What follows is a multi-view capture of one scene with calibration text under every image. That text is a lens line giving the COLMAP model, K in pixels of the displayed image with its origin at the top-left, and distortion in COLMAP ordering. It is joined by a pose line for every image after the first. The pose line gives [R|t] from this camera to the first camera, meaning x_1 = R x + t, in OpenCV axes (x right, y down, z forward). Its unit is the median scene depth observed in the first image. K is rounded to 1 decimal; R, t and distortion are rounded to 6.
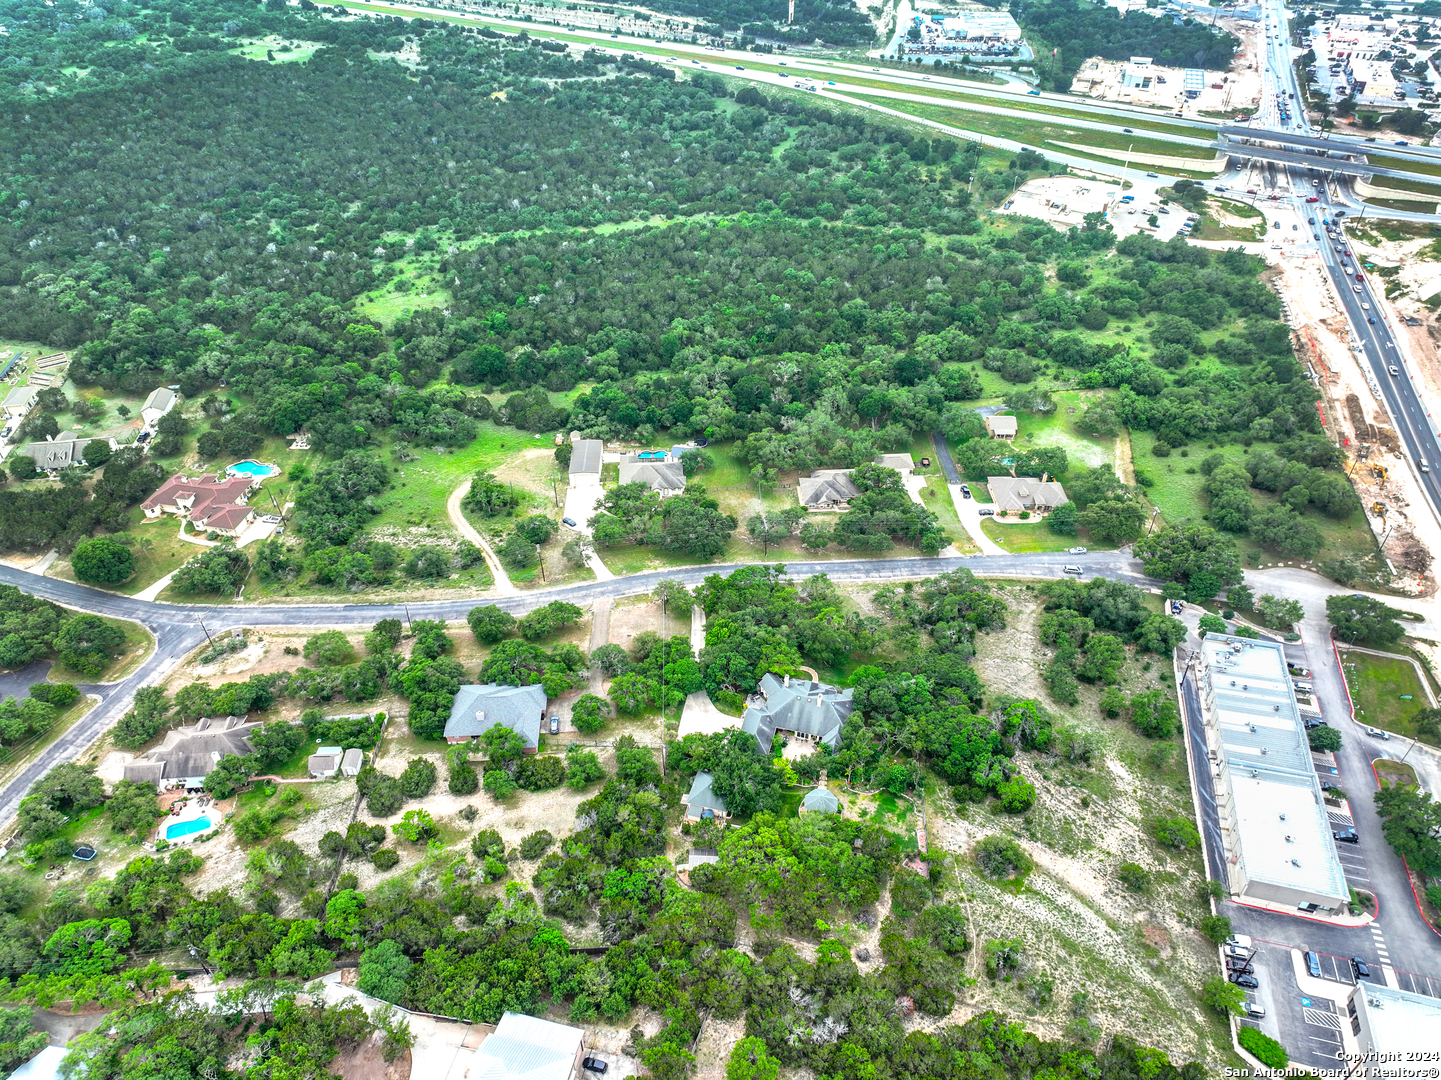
lens RADIAL K [[1009.8, 0, 720.5], [0, 1009.8, 540.0], [0, 0, 1]] dist [-0.011815, 0.028244]
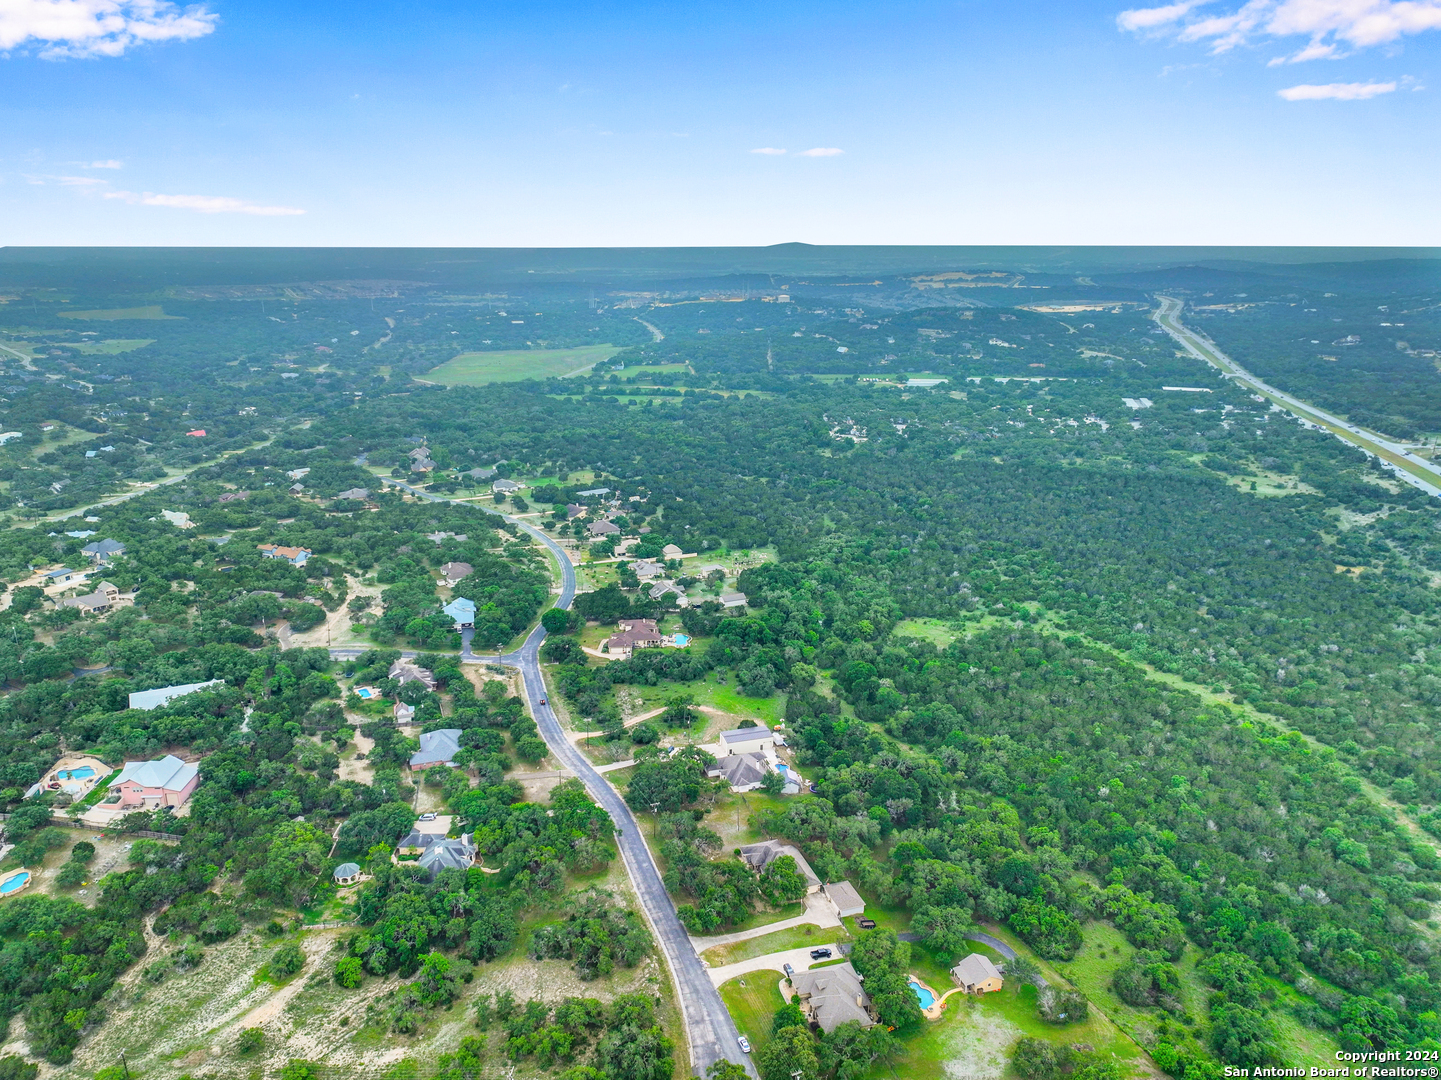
lens RADIAL K [[1009.8, 0, 720.5], [0, 1009.8, 540.0], [0, 0, 1]] dist [-0.011815, 0.028244]
pose [[0.268396, 0.282437, -0.920974, 1.076109], [-0.610965, 0.789072, 0.063935, -0.387396], [0.744772, 0.545523, 0.384342, 0.468729]]
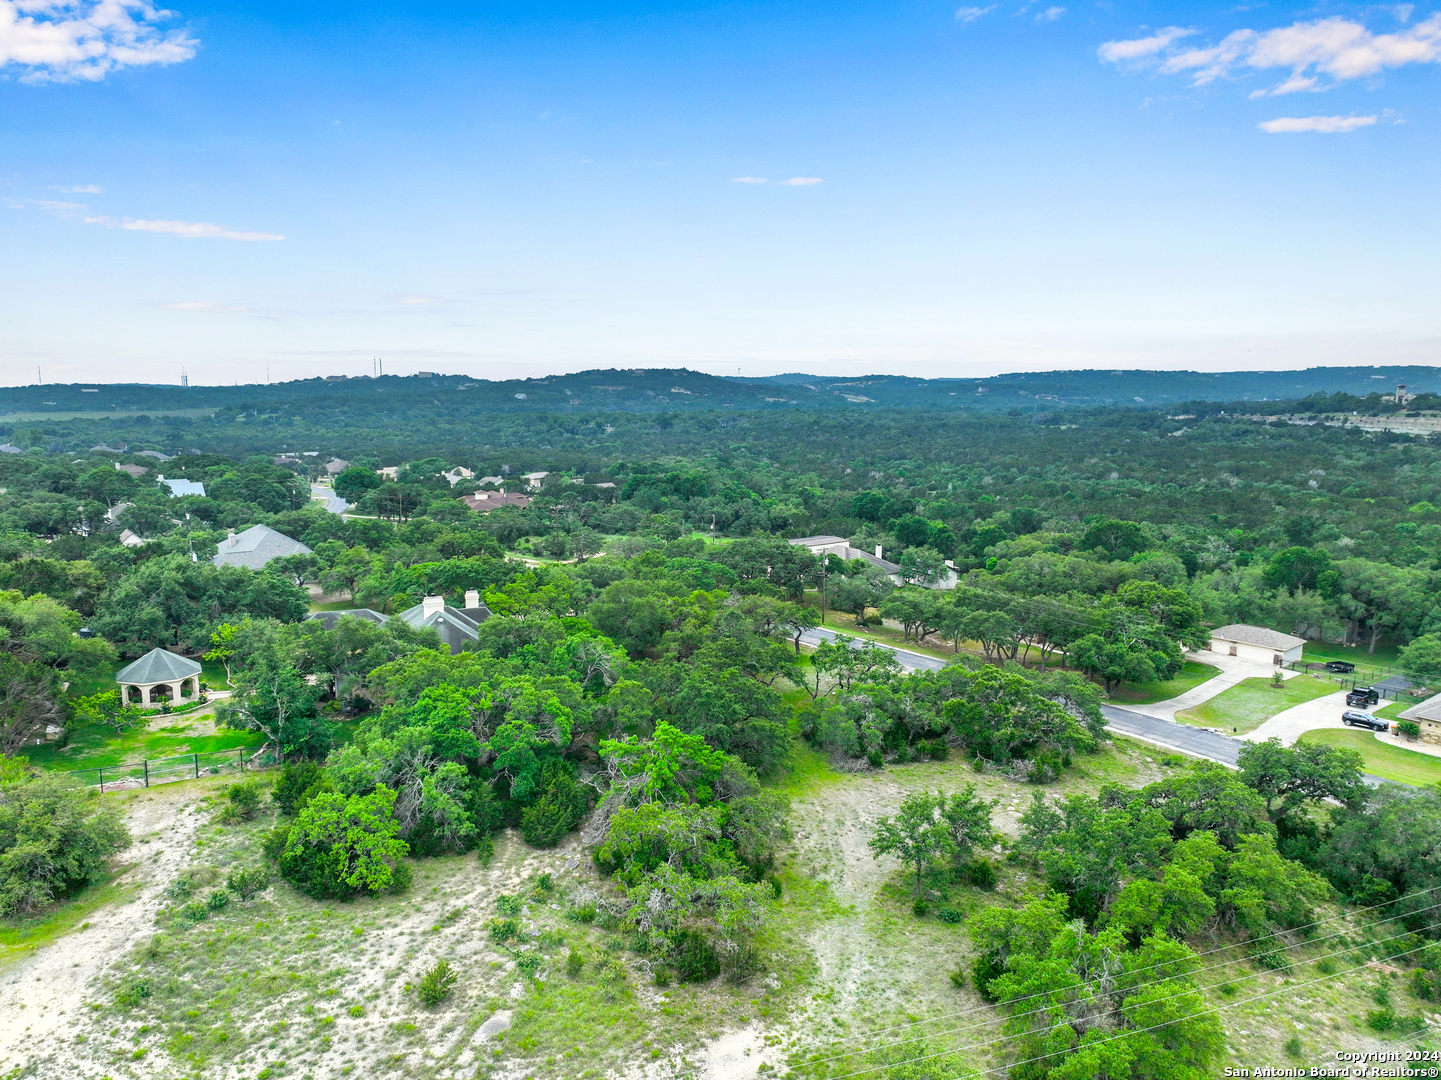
lens RADIAL K [[1017.4, 0, 724.5], [0, 1017.4, 542.2], [0, 0, 1]] dist [-0.007220, 0.022368]
pose [[0.613854, 0.131732, -0.778351, 0.460879], [-0.506849, 0.821679, -0.260666, 0.160071], [0.605217, 0.554517, 0.571159, 0.671208]]
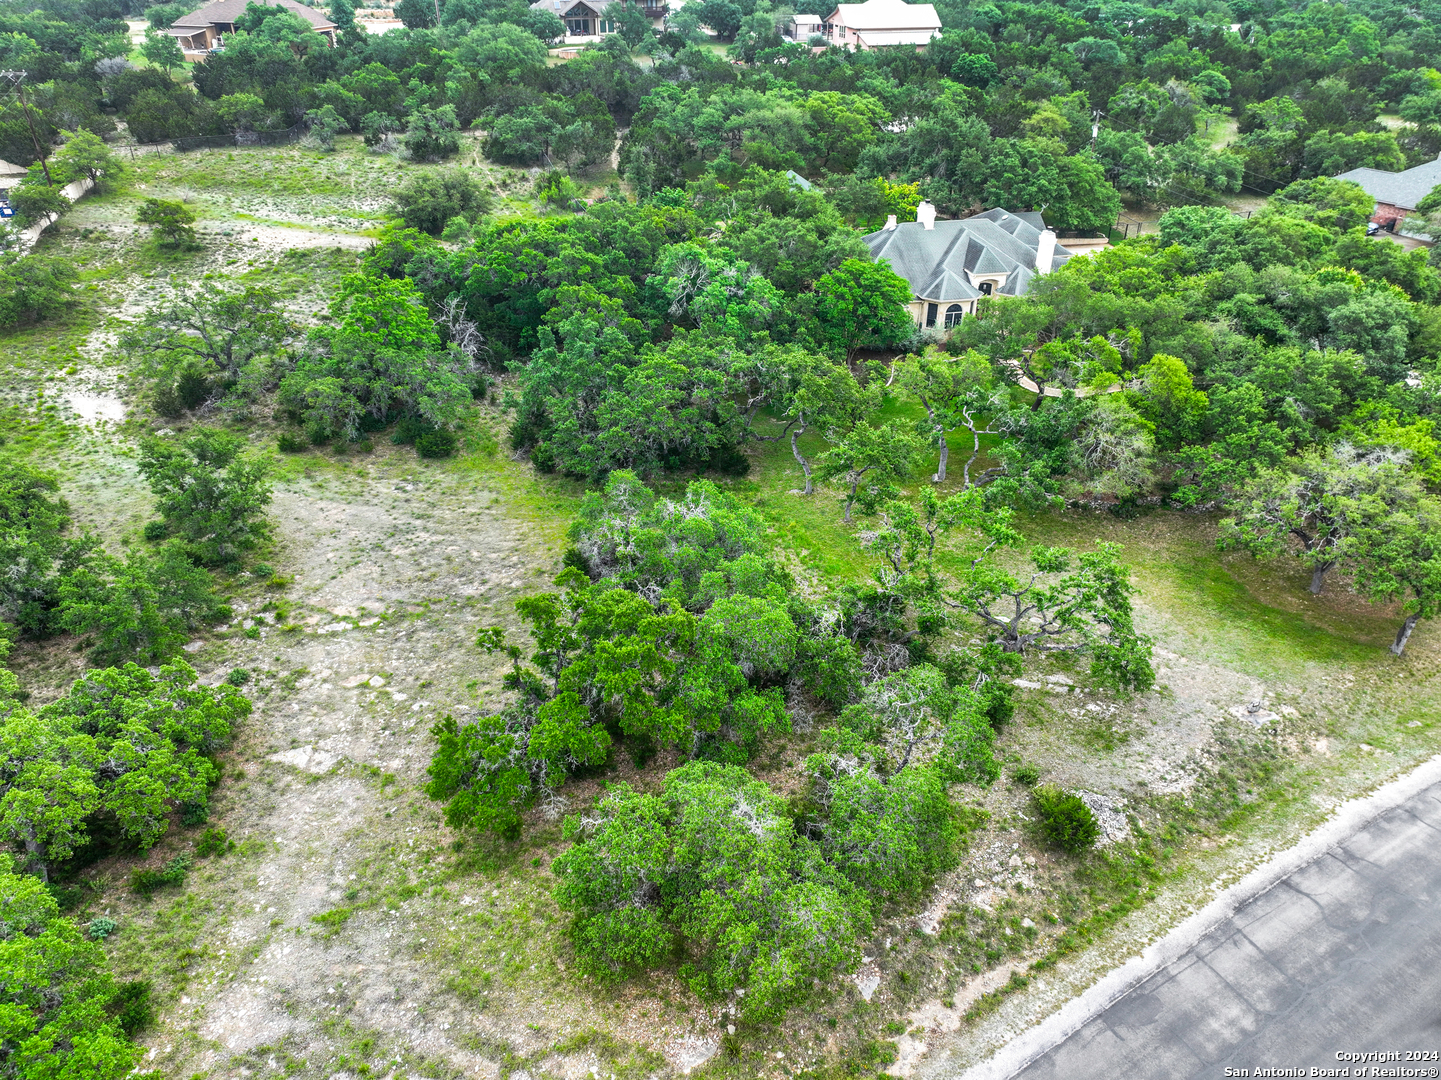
lens RADIAL K [[1009.8, 0, 720.5], [0, 1009.8, 540.0], [0, 0, 1]] dist [-0.011815, 0.028244]
pose [[-0.895204, 0.229566, -0.381982, 0.288346], [-0.282188, 0.371415, 0.884546, -0.093796], [0.344935, 0.899639, -0.267711, 1.001164]]
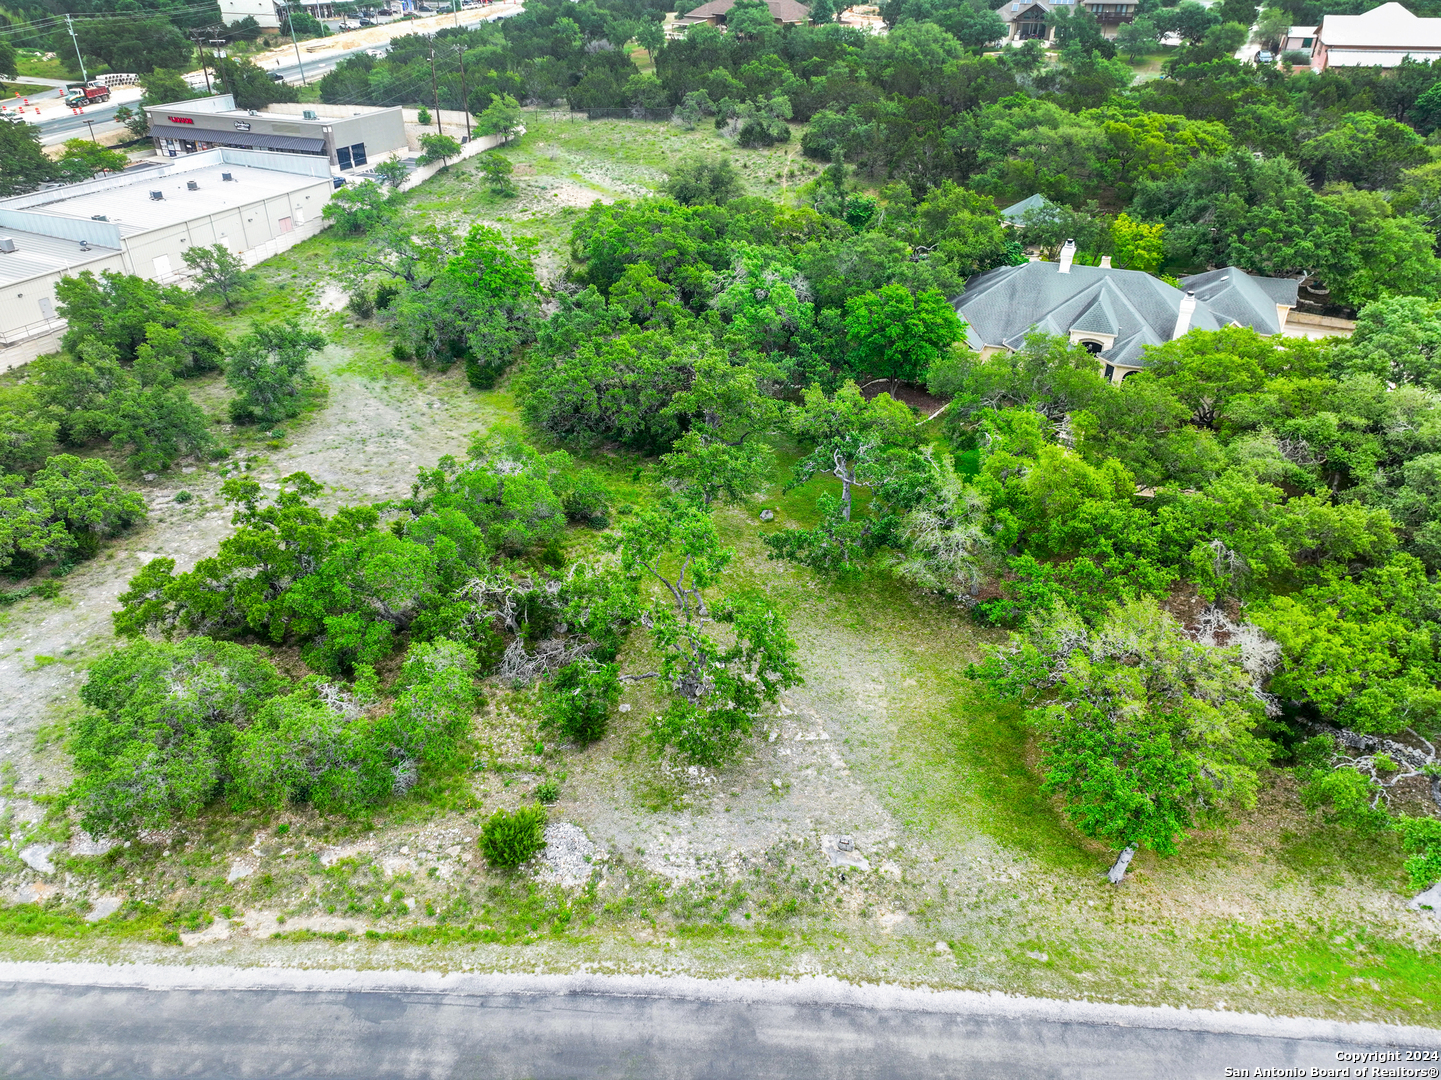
lens RADIAL K [[1009.8, 0, 720.5], [0, 1009.8, 540.0], [0, 0, 1]] dist [-0.011815, 0.028244]
pose [[-0.991578, -0.065421, 0.111777, 0.142718], [0.083188, 0.339764, 0.936824, -0.112261], [-0.099266, 0.938233, -0.331460, 1.022437]]
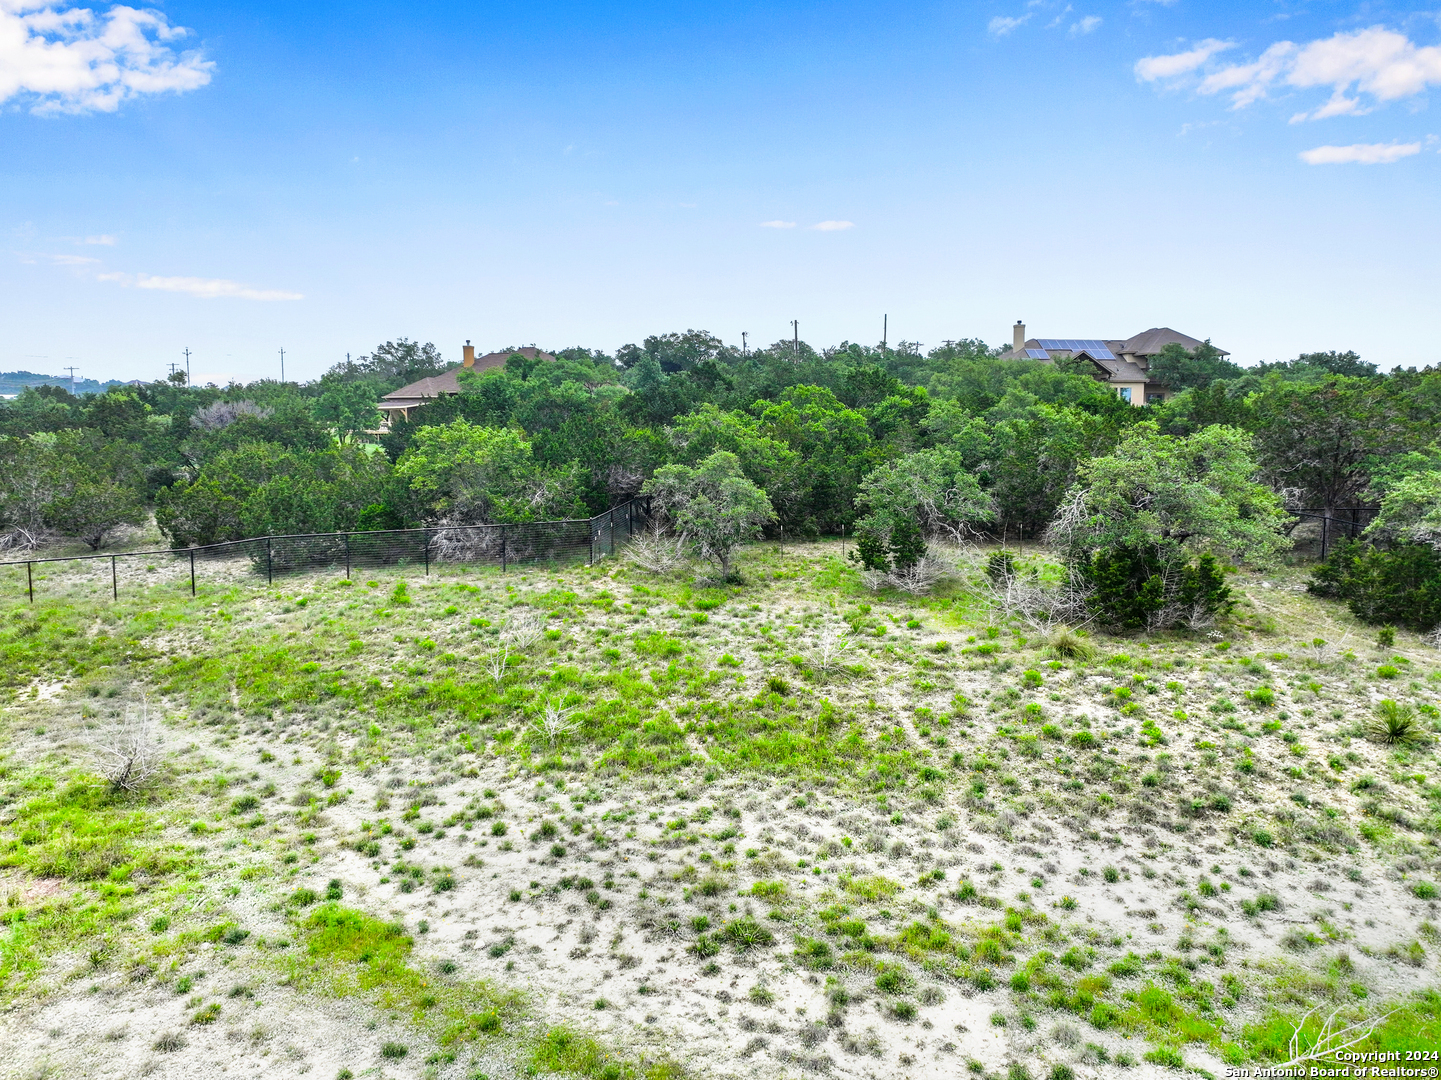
lens RADIAL K [[1009.8, 0, 720.5], [0, 1009.8, 540.0], [0, 0, 1]] dist [-0.011815, 0.028244]
pose [[-0.955560, 0.033561, -0.292881, 0.270903], [-0.184574, 0.706560, 0.683158, 0.205829], [0.229866, 0.706857, -0.668966, 0.739215]]
